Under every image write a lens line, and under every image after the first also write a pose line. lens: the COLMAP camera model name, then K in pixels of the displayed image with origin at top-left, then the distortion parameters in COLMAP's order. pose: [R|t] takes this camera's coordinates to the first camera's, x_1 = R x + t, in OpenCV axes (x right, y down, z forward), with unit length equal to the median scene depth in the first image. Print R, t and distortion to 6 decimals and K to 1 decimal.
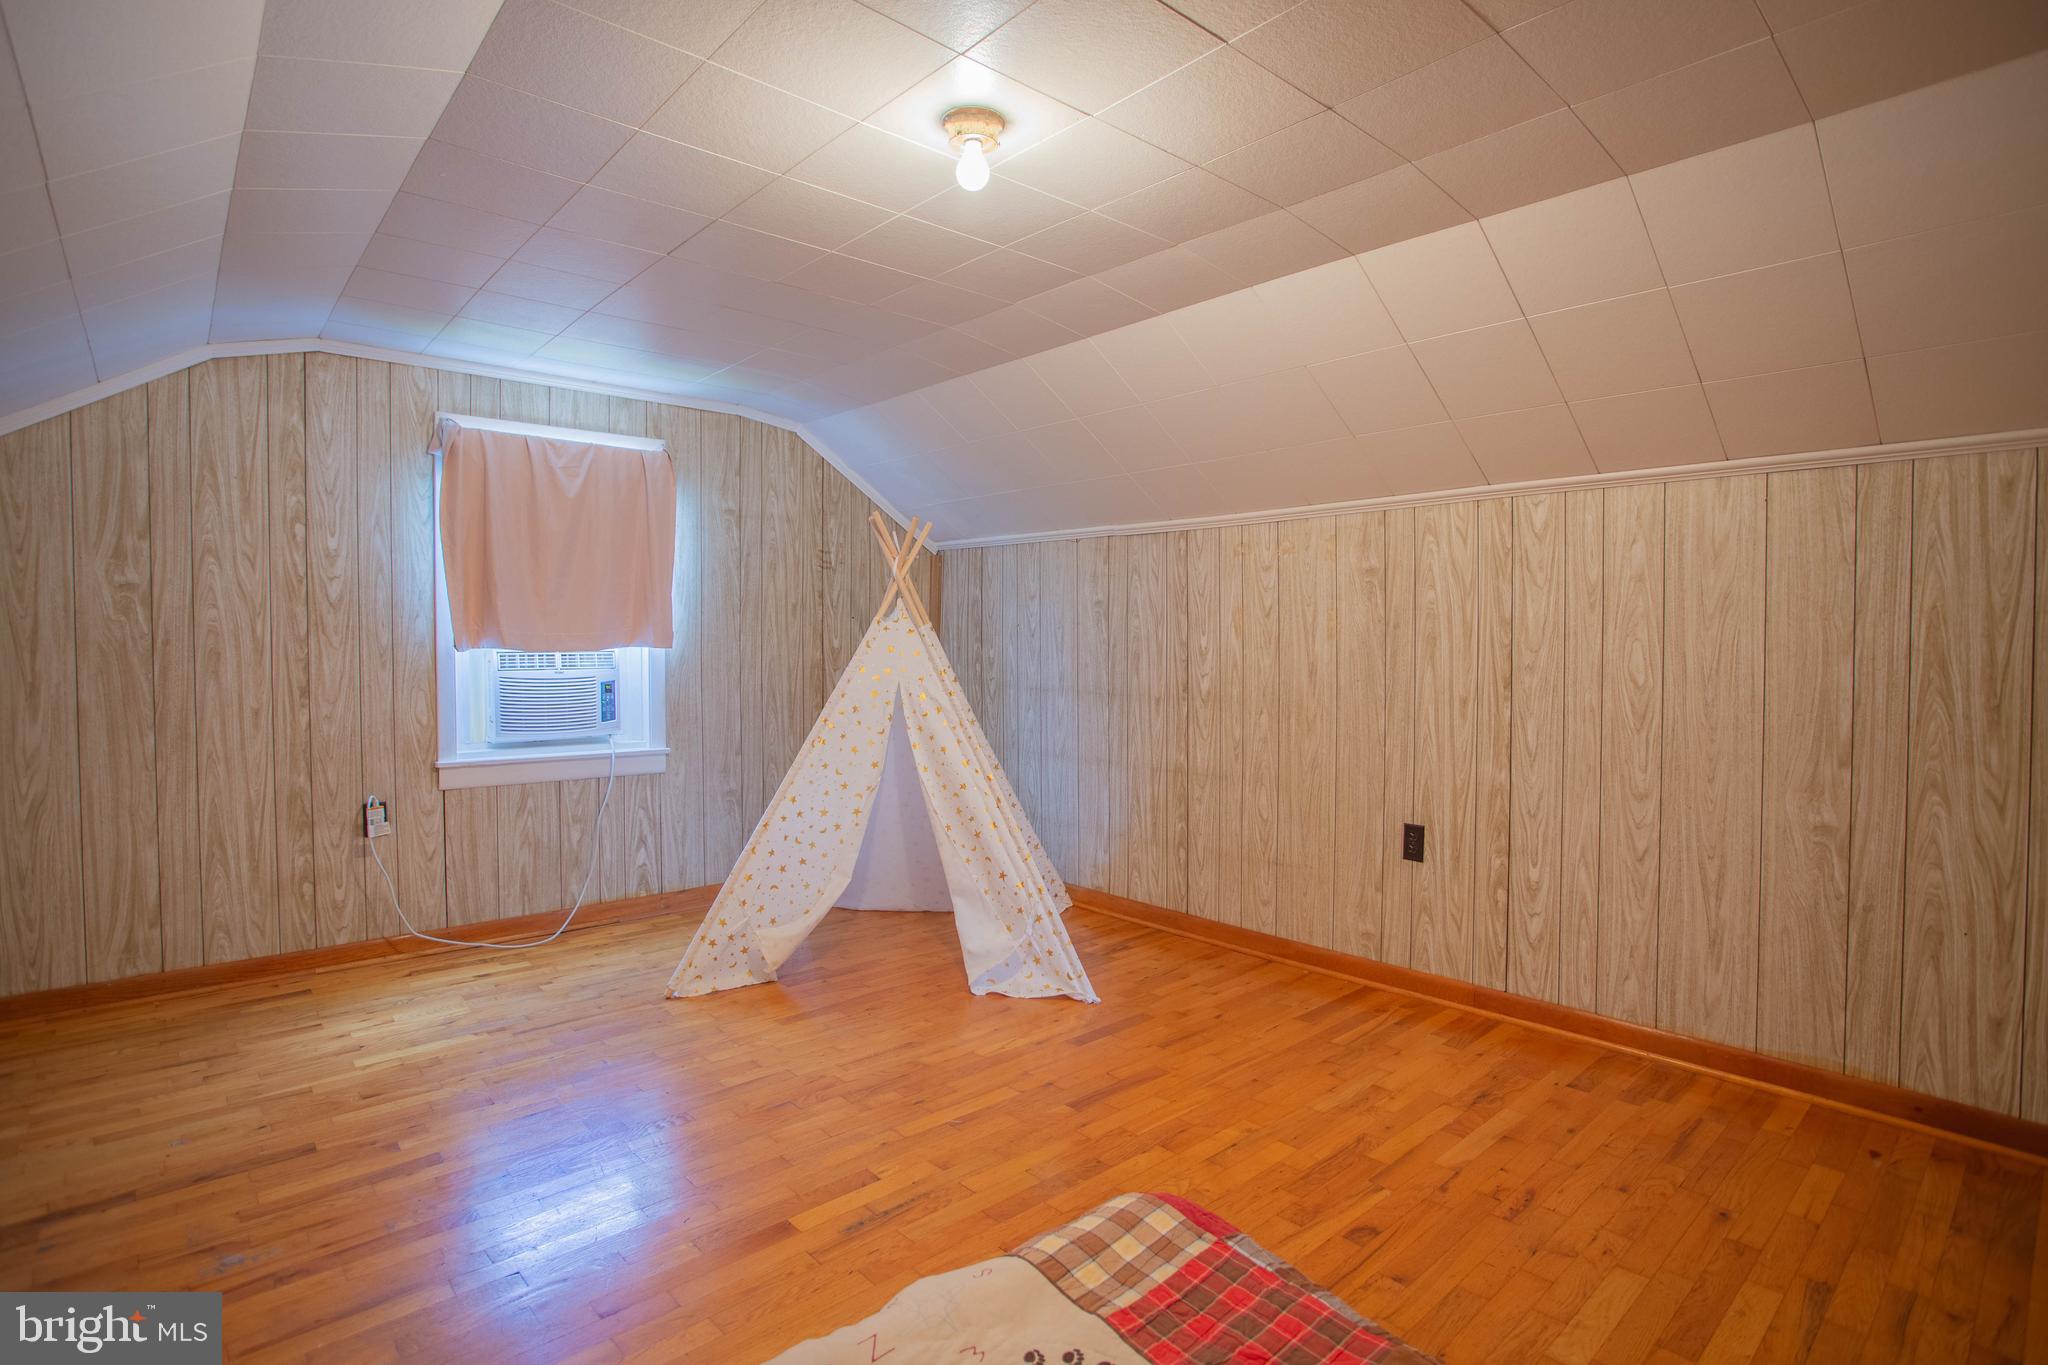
lens RADIAL K [[1017.9, 0, 1015.1], [0, 1017.9, 682.7], [0, 0, 1]] dist [-0.073364, 0.033530]
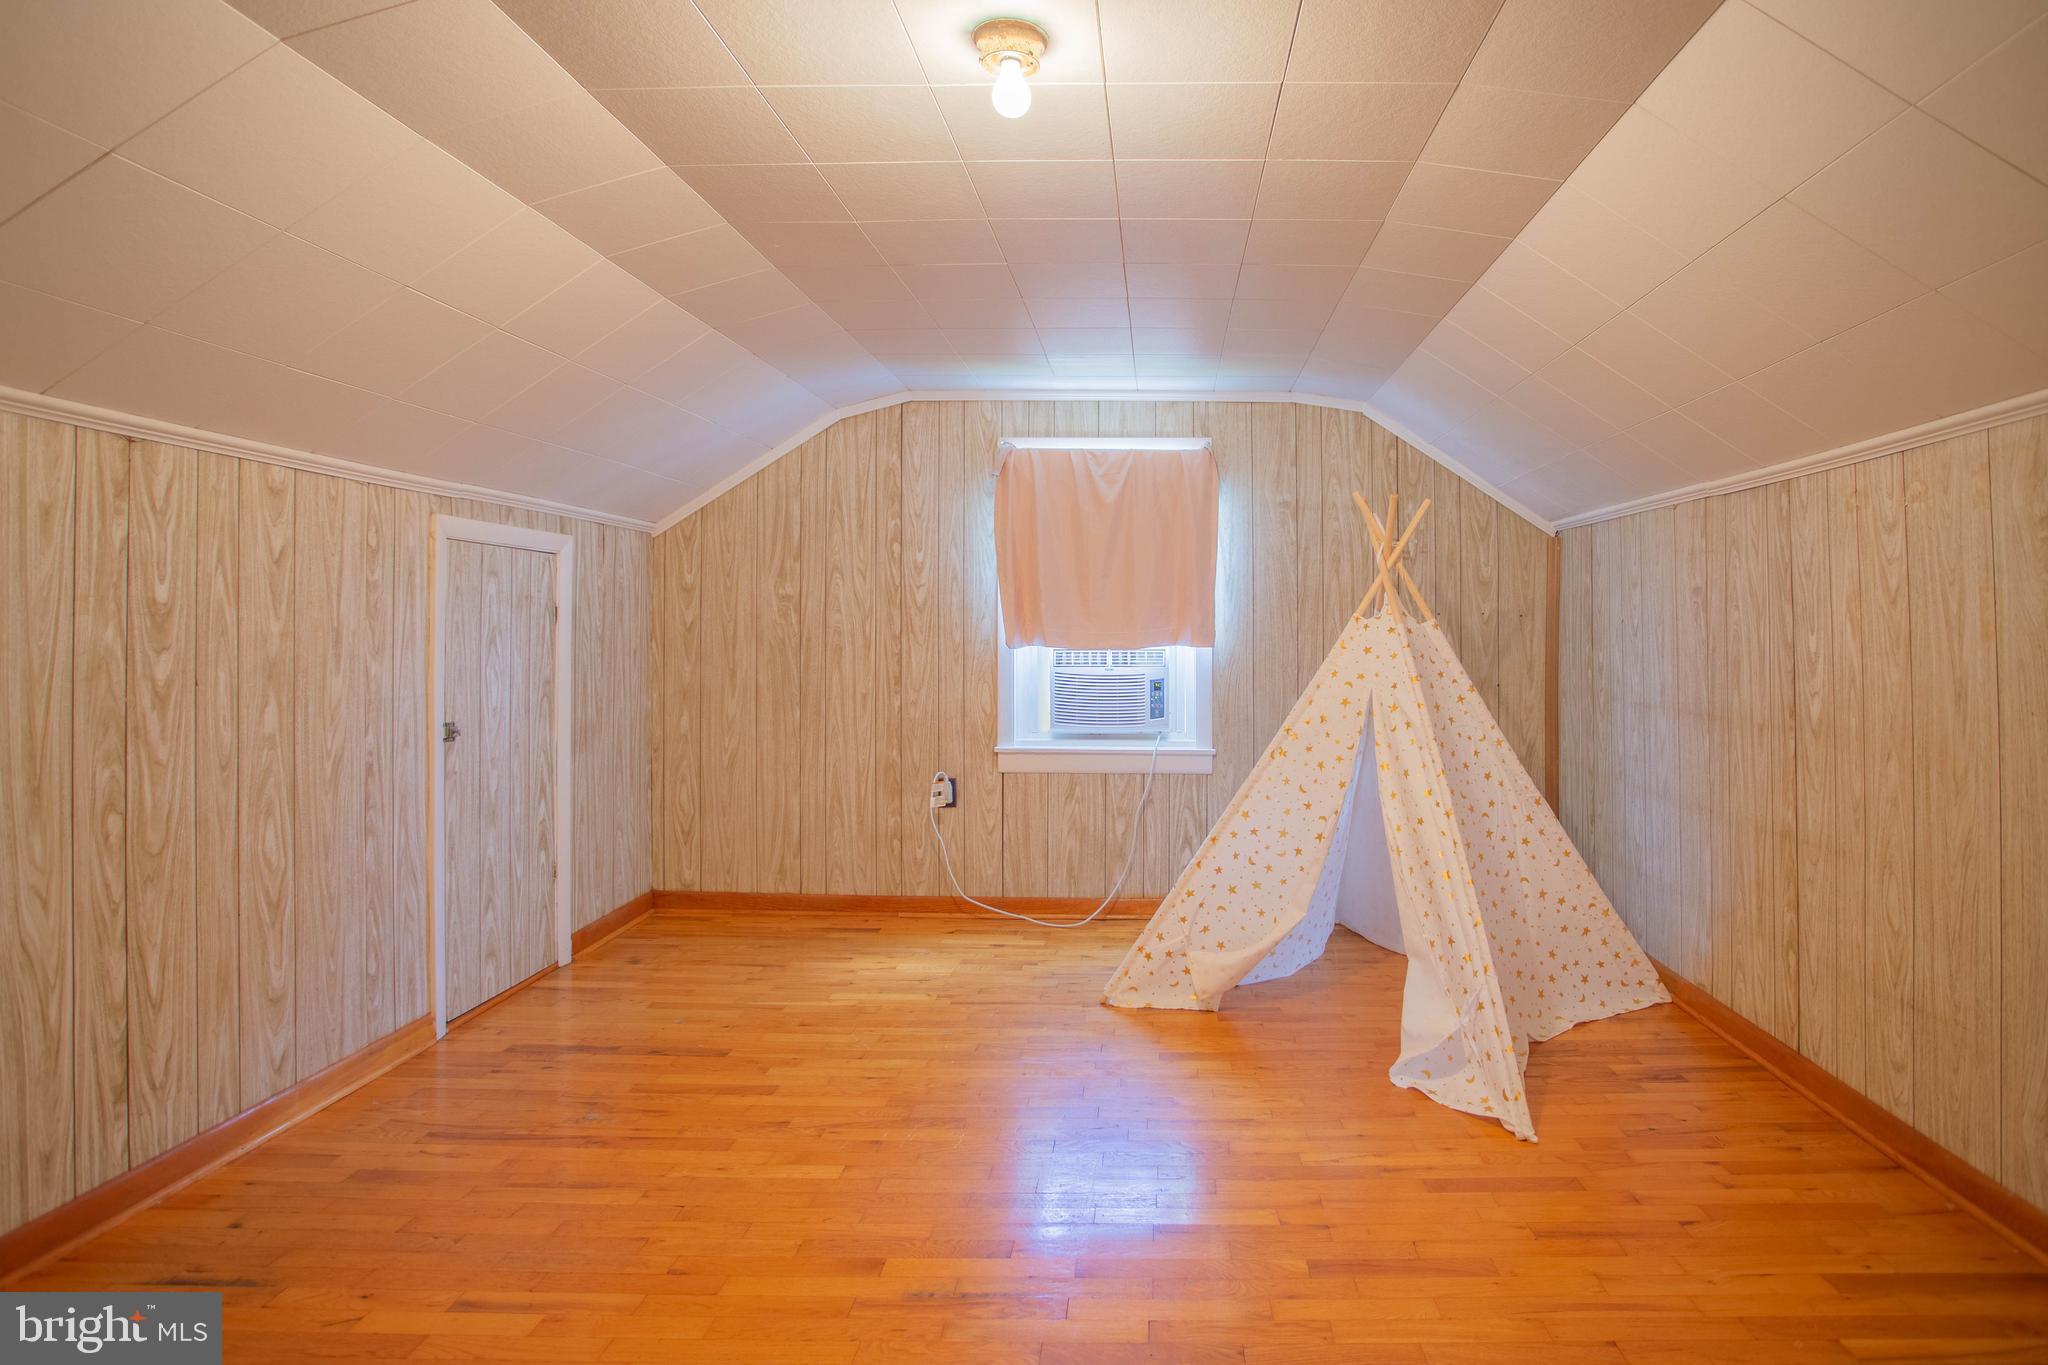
lens RADIAL K [[1031.8, 0, 1057.2], [0, 1031.8, 627.2], [0, 0, 1]] dist [-0.076414, 0.034783]
pose [[0.741528, -0.005856, -0.670897, 0.261772], [-0.029245, 0.998729, -0.041041, -0.010006], [0.670285, 0.050053, 0.740414, 0.186829]]
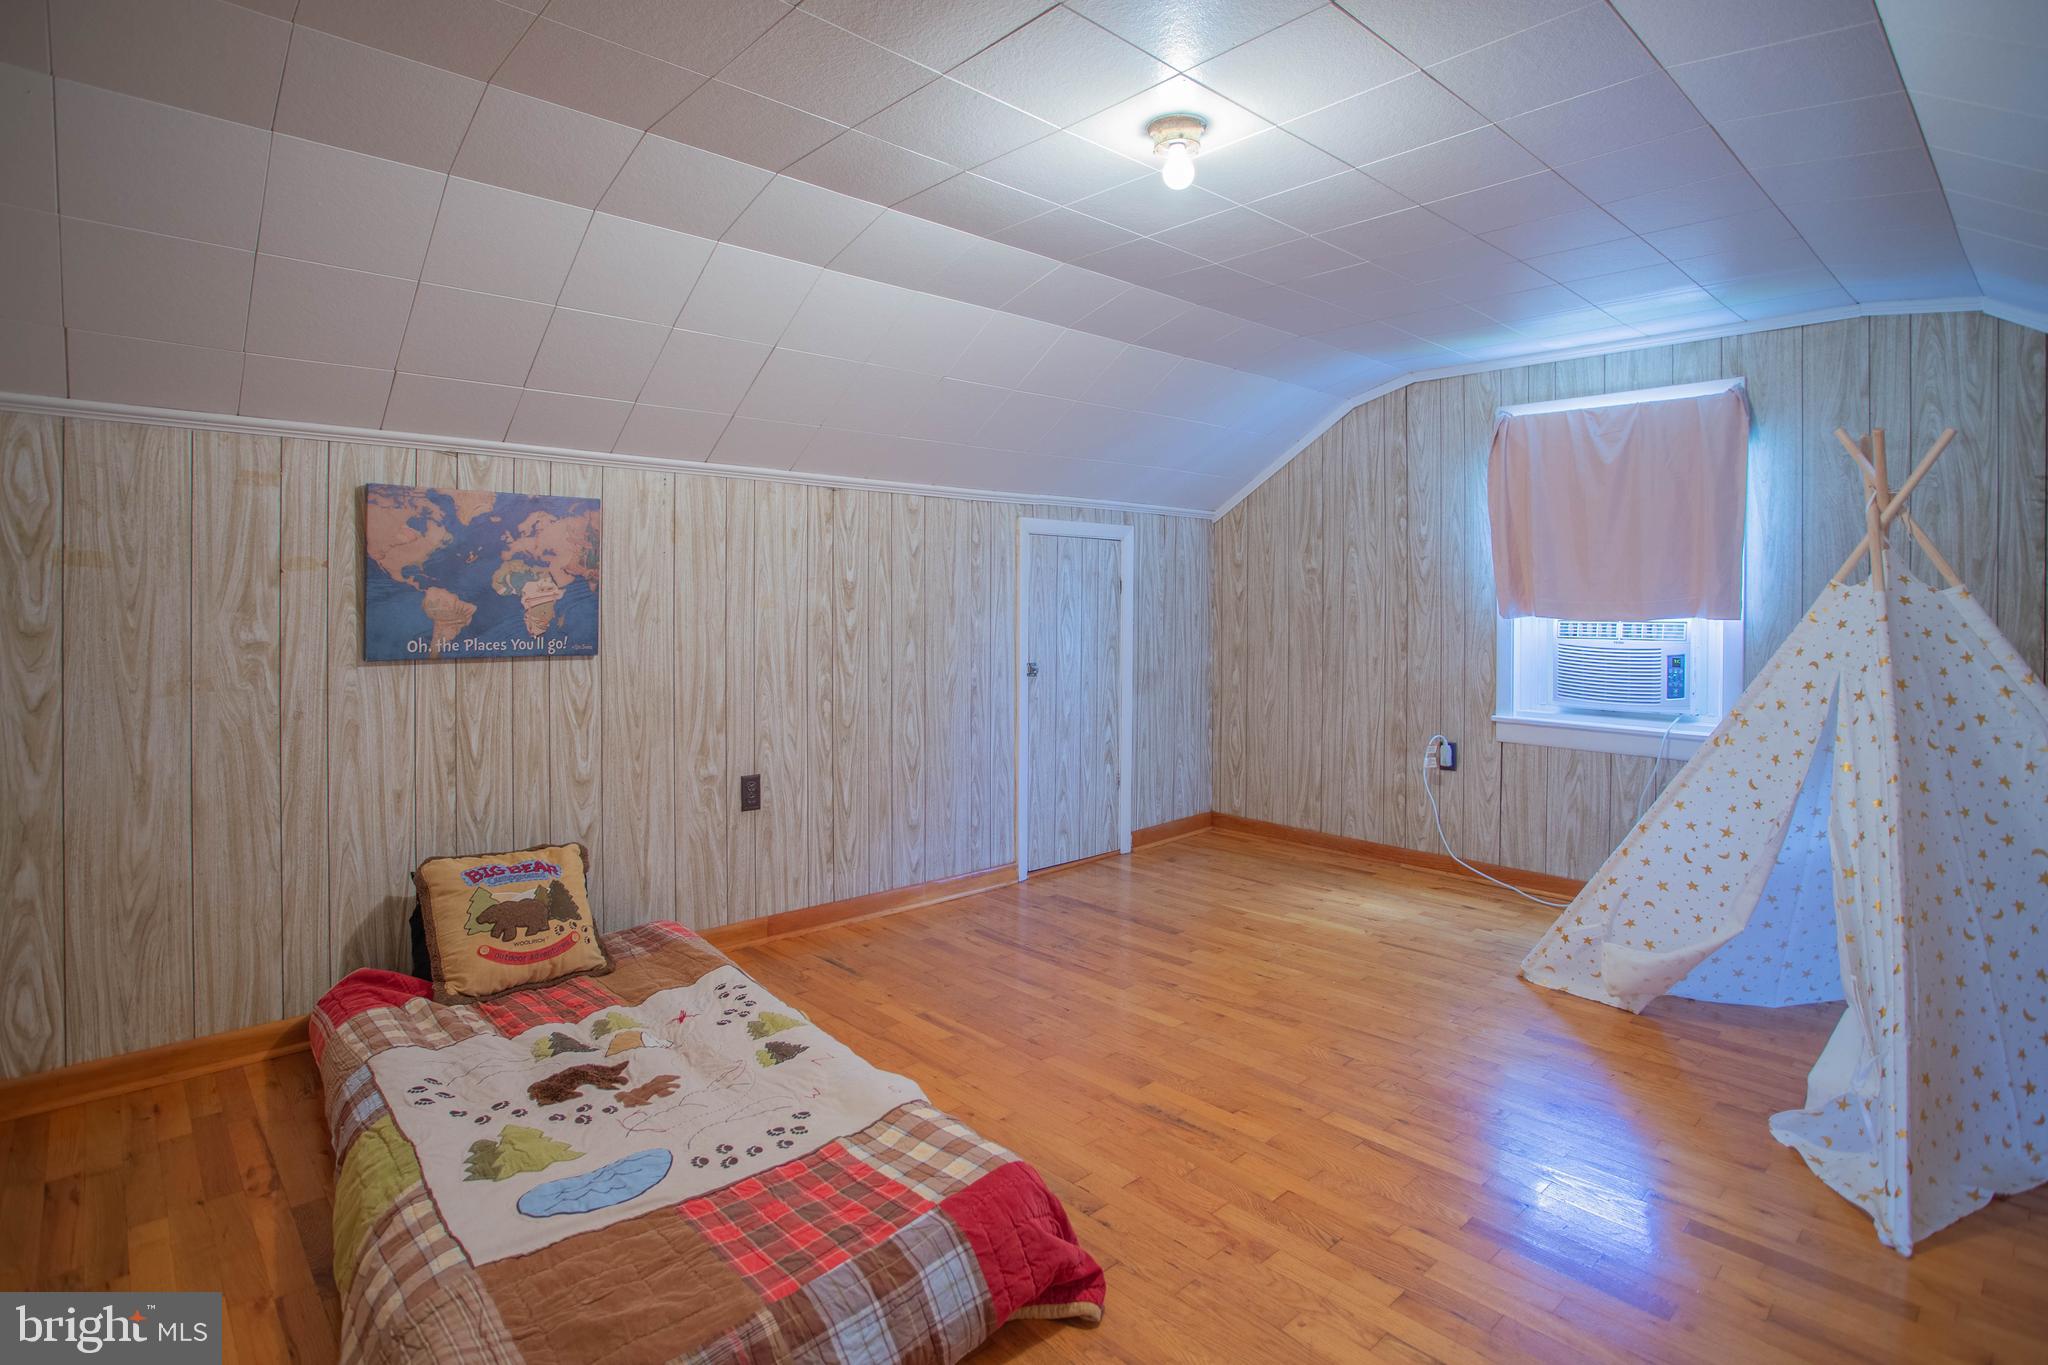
lens RADIAL K [[1031.8, 0, 1057.2], [0, 1031.8, 627.2], [0, 0, 1]] dist [-0.076414, 0.034783]
pose [[0.044565, 0.021332, -0.998779, 0.573931], [-0.050616, 0.998536, 0.019068, -0.018523], [0.997723, 0.049705, 0.045580, 0.467176]]
